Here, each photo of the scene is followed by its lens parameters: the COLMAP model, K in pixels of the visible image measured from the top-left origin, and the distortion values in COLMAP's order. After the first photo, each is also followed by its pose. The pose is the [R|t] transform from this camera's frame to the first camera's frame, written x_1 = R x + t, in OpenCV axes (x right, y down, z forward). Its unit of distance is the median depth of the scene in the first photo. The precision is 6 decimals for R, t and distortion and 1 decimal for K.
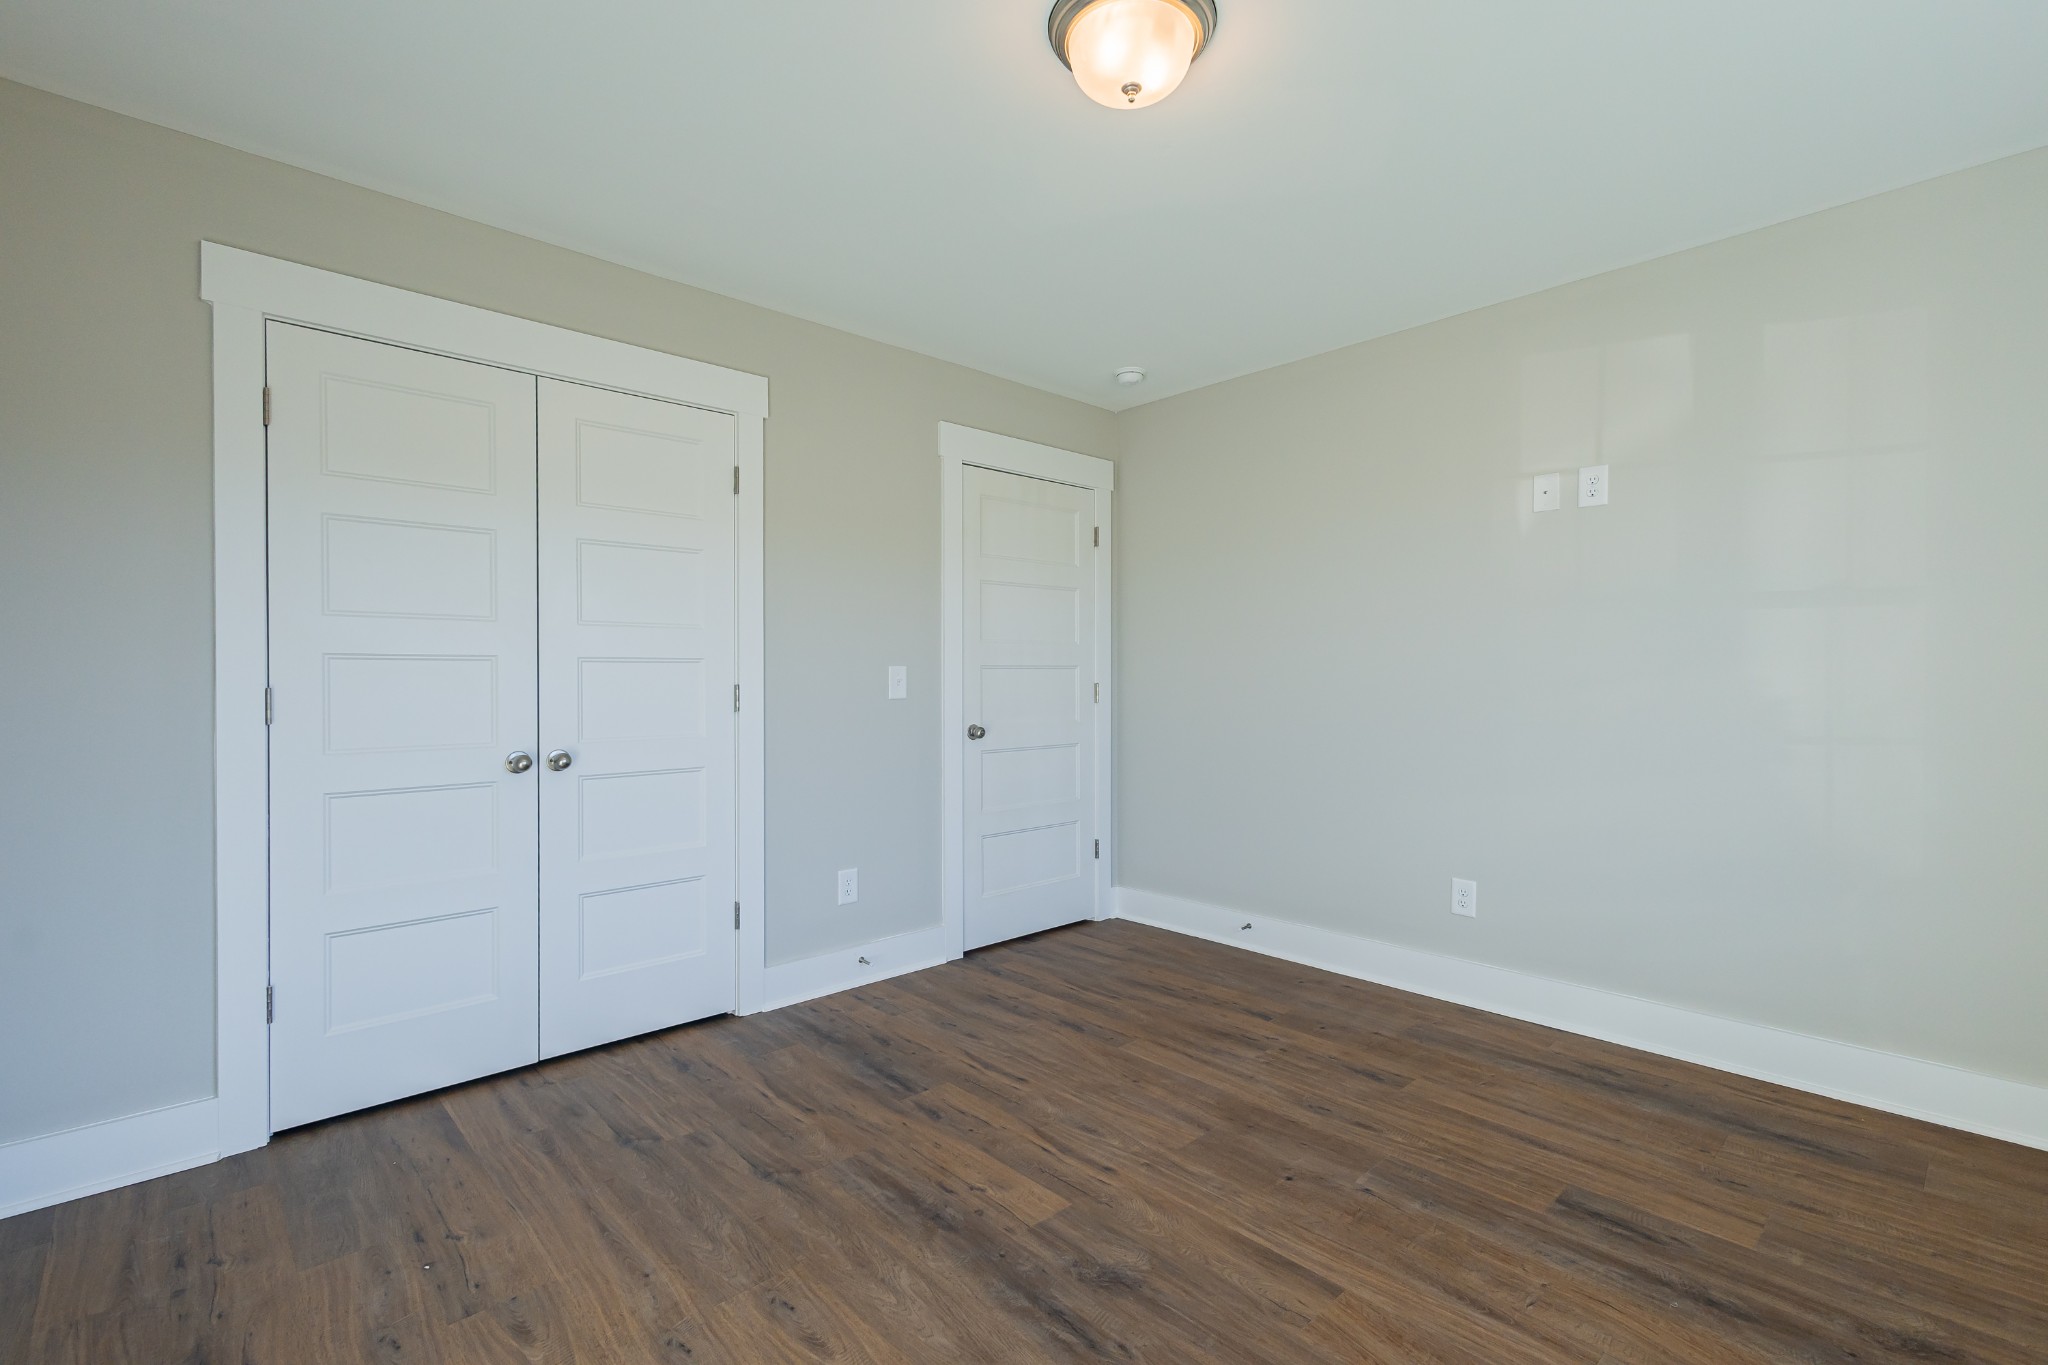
lens RADIAL K [[914.9, 0, 1026.7], [0, 914.9, 679.3], [0, 0, 1]] dist [0.015152, -0.005276]
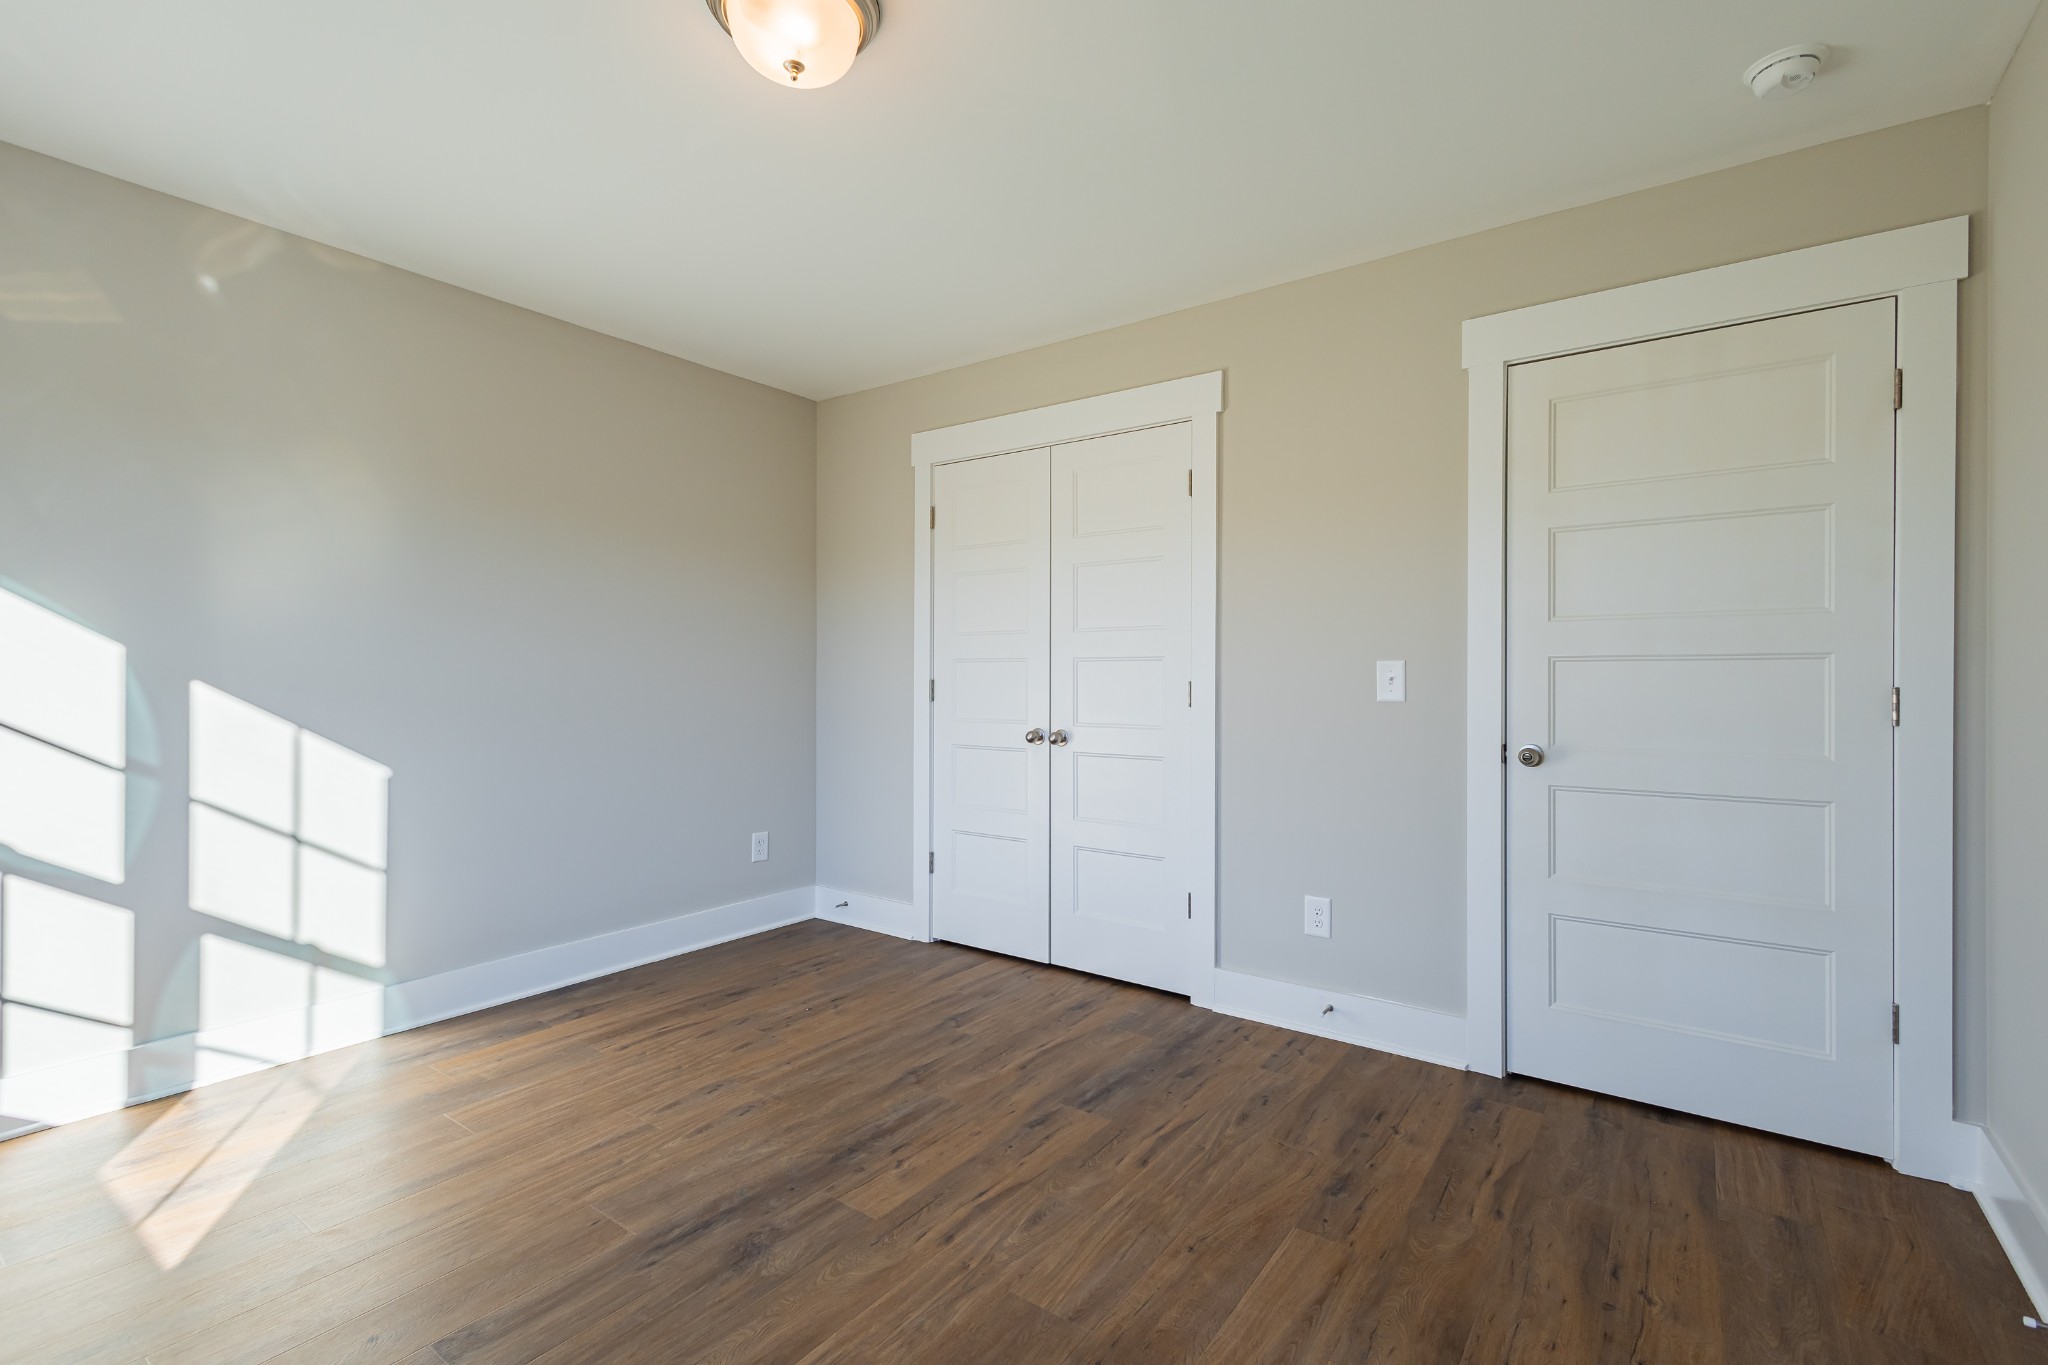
lens RADIAL K [[914.9, 0, 1026.7], [0, 914.9, 679.3], [0, 0, 1]] dist [0.015152, -0.005276]
pose [[0.194130, 0.007020, -0.980951, 0.865272], [-0.005209, 0.999968, 0.006125, -0.000817], [0.980962, 0.003921, 0.194160, 0.818951]]
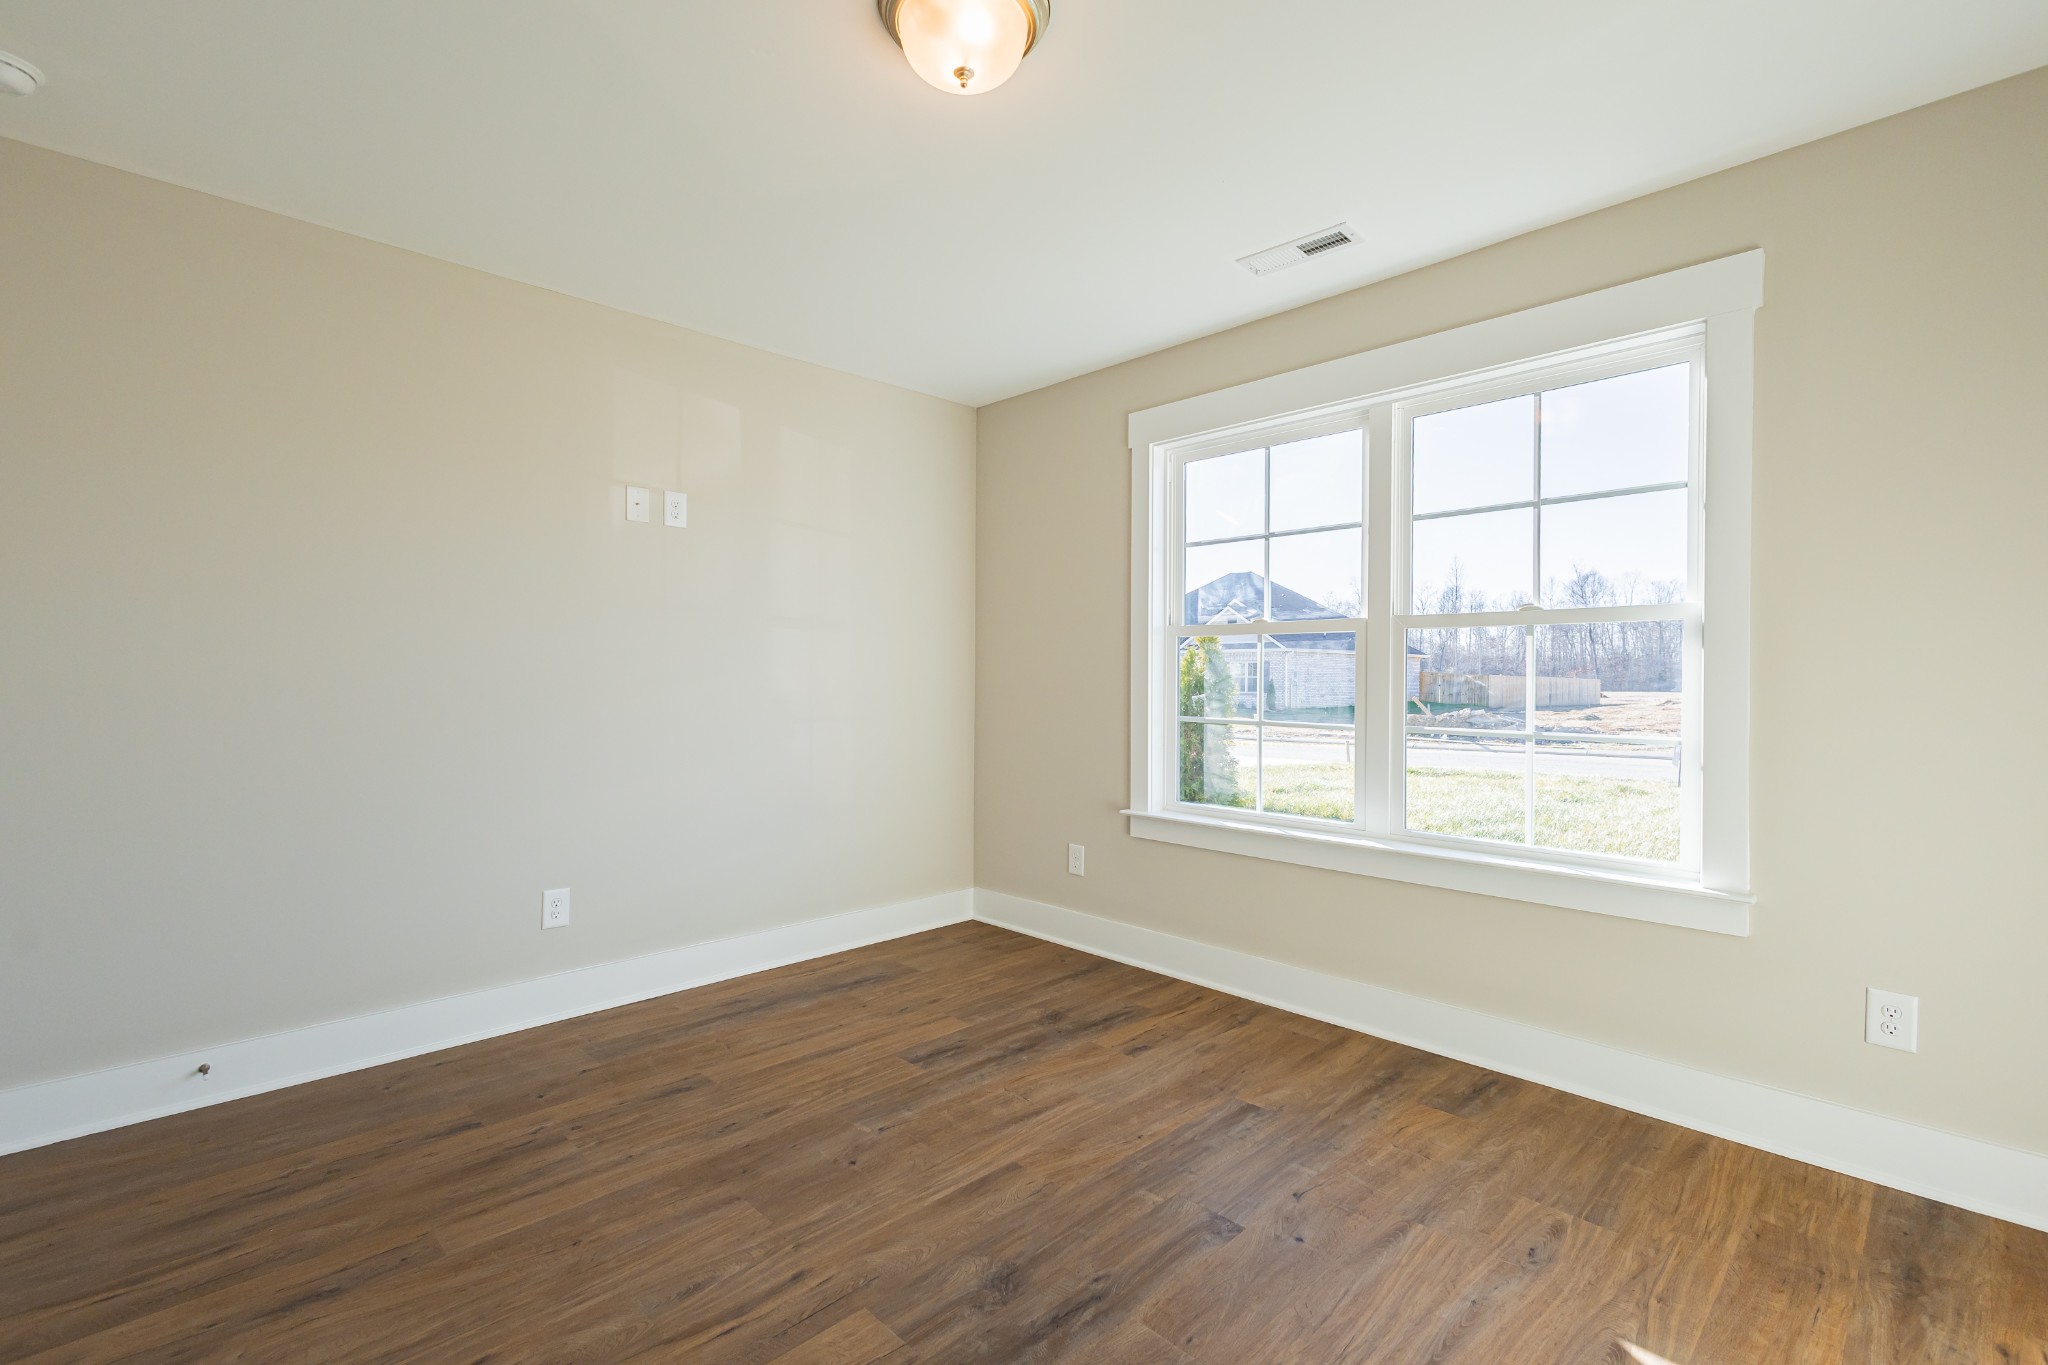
lens RADIAL K [[914.9, 0, 1026.7], [0, 914.9, 679.3], [0, 0, 1]] dist [0.015152, -0.005276]
pose [[-0.026669, 0.002232, 0.999642, -0.670207], [-0.003556, 0.999991, -0.002327, 0.002374], [-0.999638, -0.003617, -0.026661, 0.744690]]
